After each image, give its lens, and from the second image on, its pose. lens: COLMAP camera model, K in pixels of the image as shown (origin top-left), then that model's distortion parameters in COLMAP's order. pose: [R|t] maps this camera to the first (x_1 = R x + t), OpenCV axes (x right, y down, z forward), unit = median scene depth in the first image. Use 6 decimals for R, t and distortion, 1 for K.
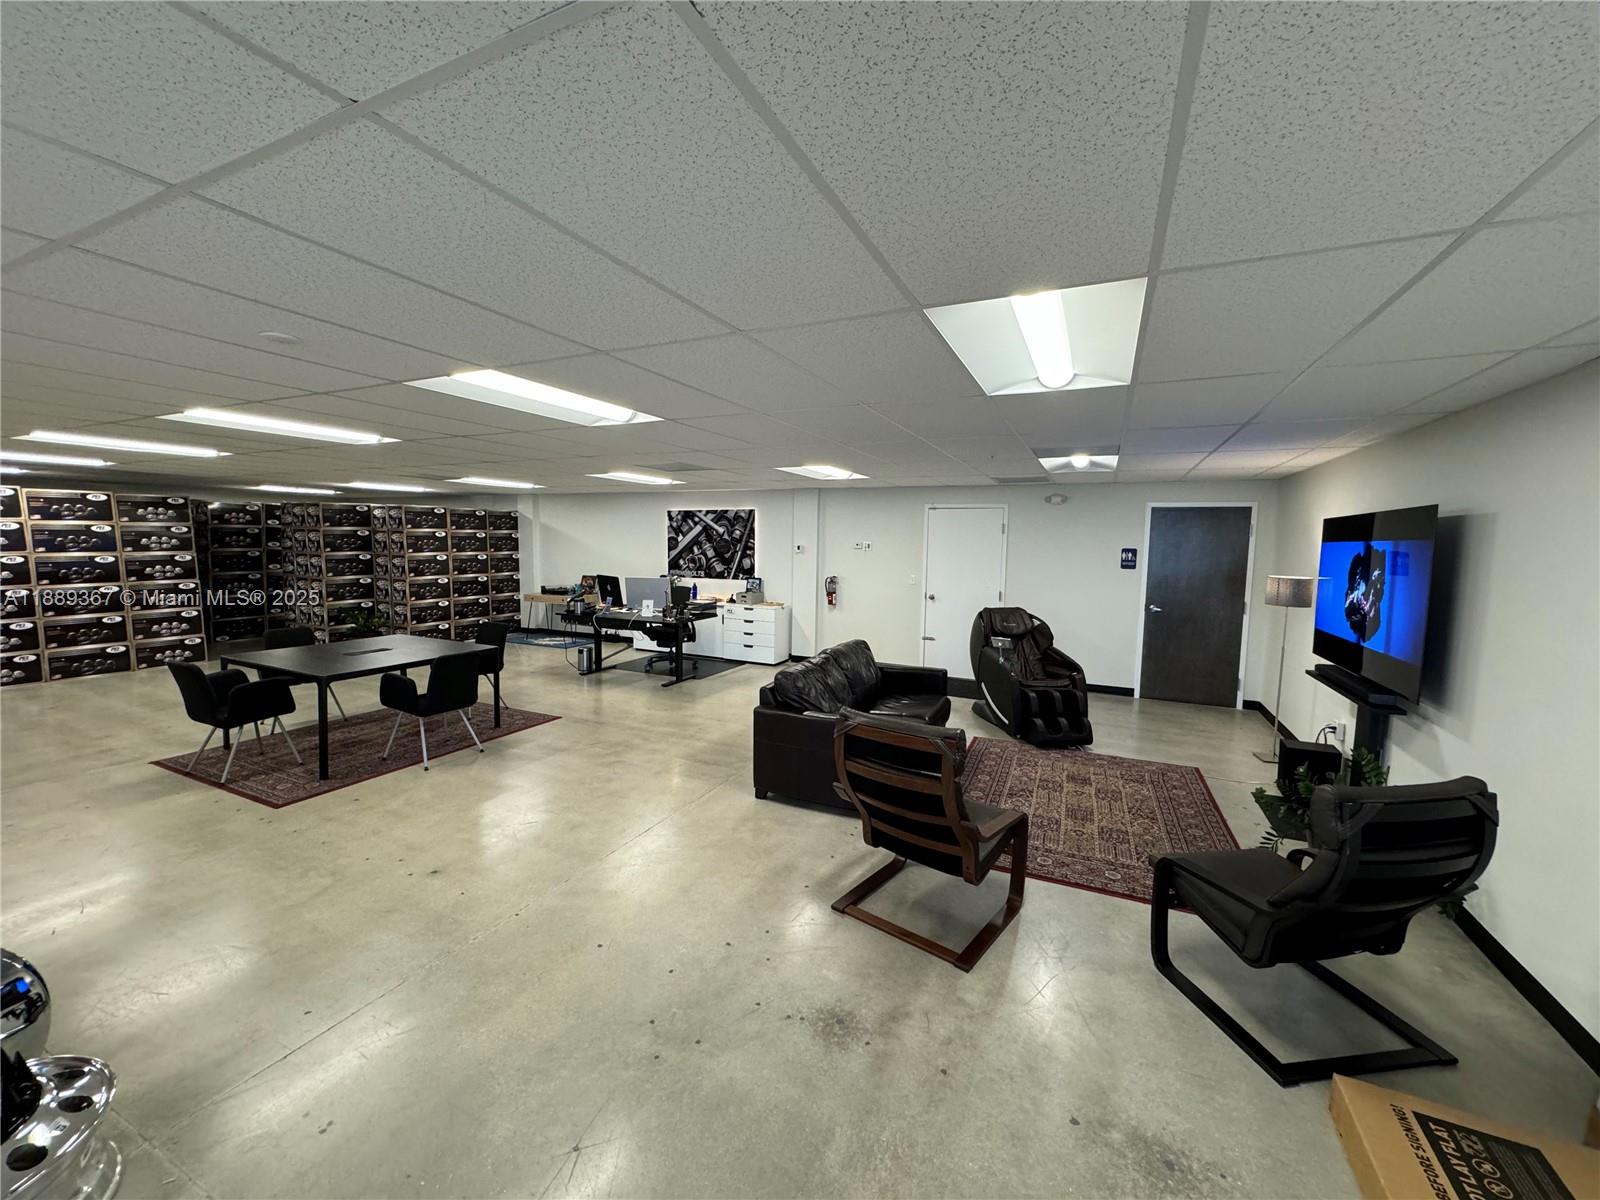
lens RADIAL K [[637.7, 0, 803.4], [0, 637.7, 600.0], [0, 0, 1]] dist [-0.003608, 0.000164]
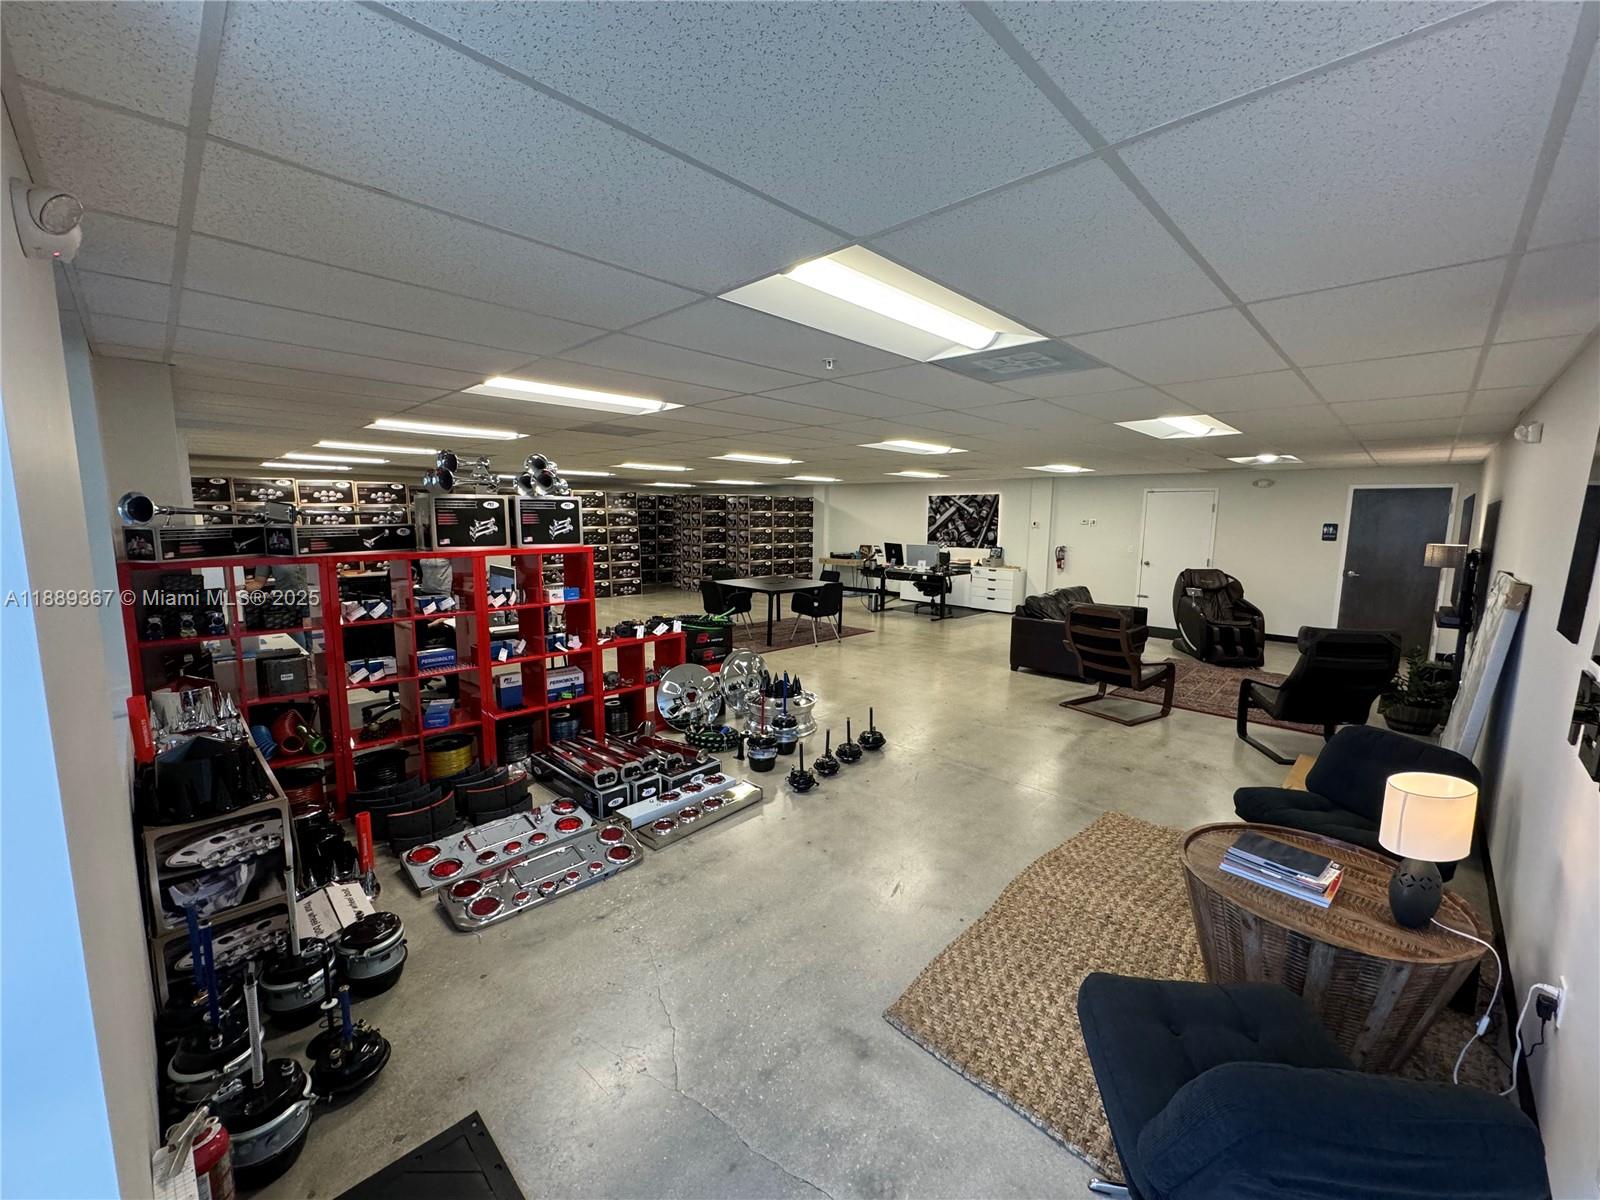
lens RADIAL K [[637.7, 0, 802.3], [0, 637.7, 596.5], [0, 0, 1]] dist [-0.003608, 0.000164]
pose [[0.944804, 0.036112, -0.325640, -0.029413], [-0.027044, 0.999111, 0.032331, 0.040727], [0.326519, -0.021740, 0.944941, -0.421996]]
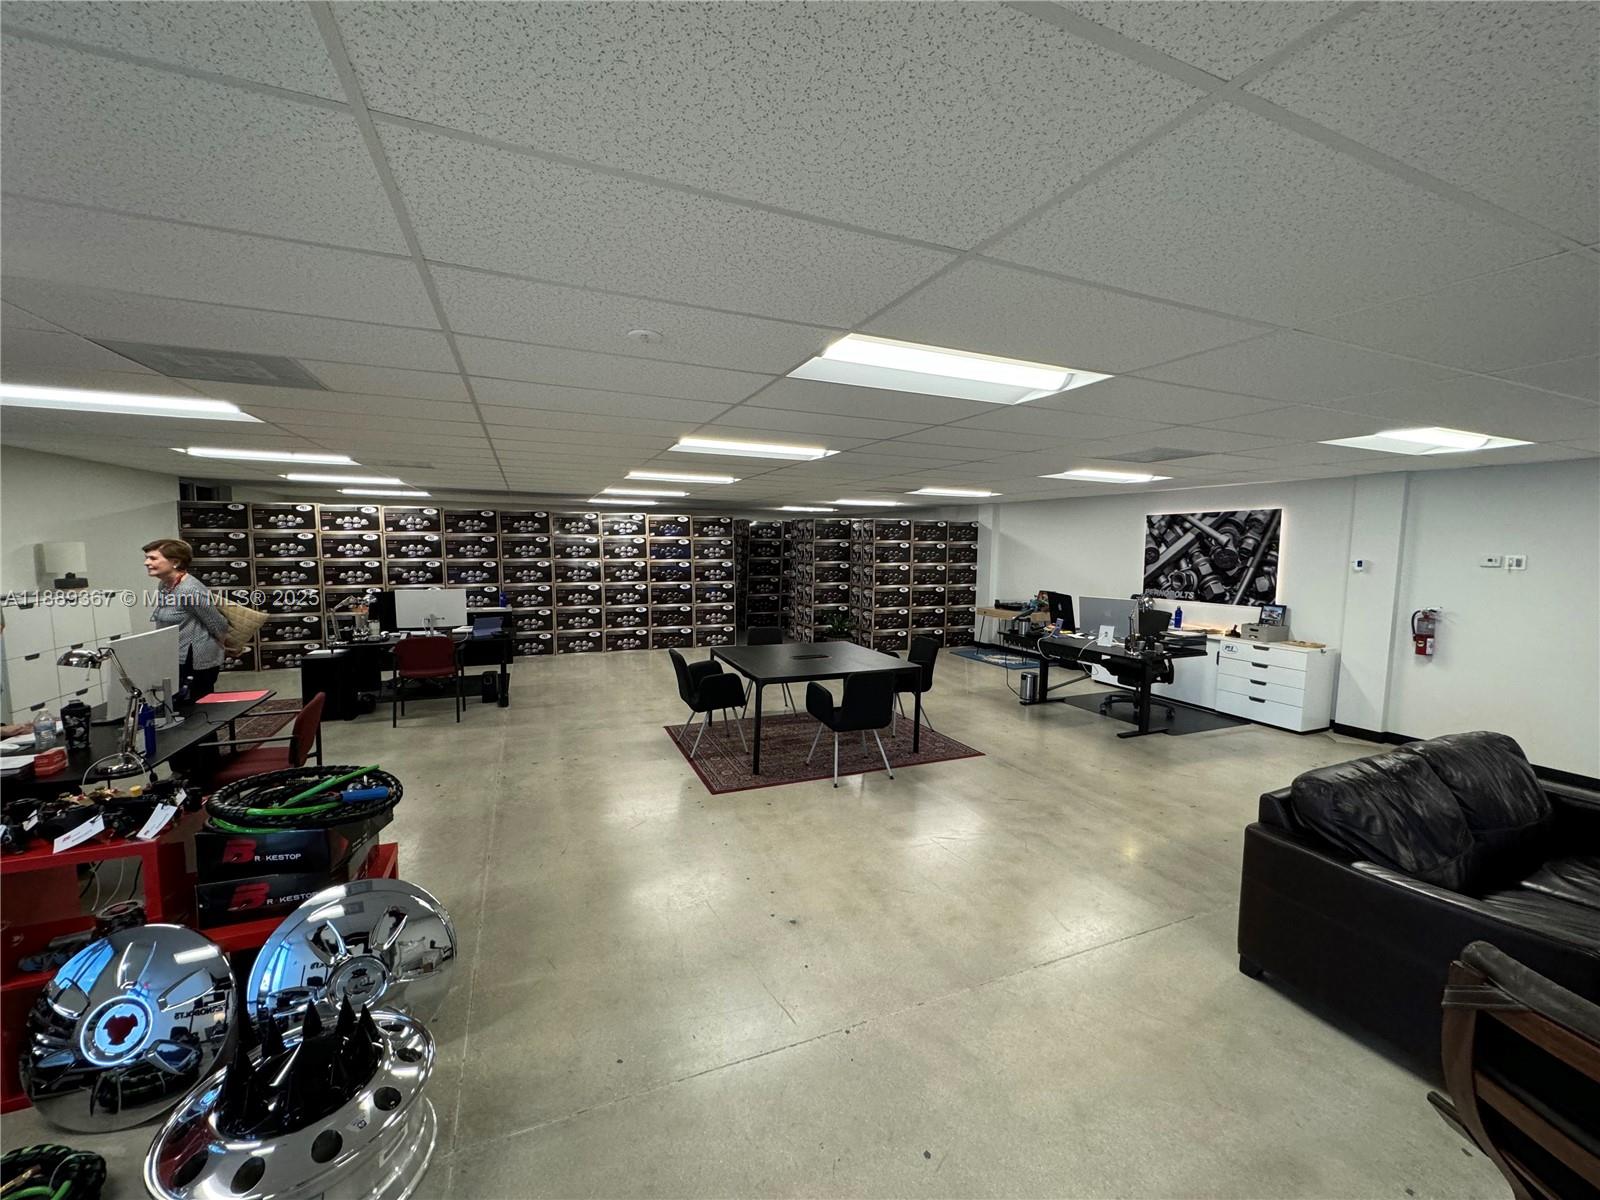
lens RADIAL K [[637.7, 0, 795.7], [0, 637.7, 597.6], [0, 0, 1]] dist [-0.003608, 0.000164]
pose [[0.744382, 0.050616, -0.665833, -0.002149], [-0.064747, 0.997896, 0.003475, -0.012496], [0.664608, 0.040524, 0.746093, 0.130986]]
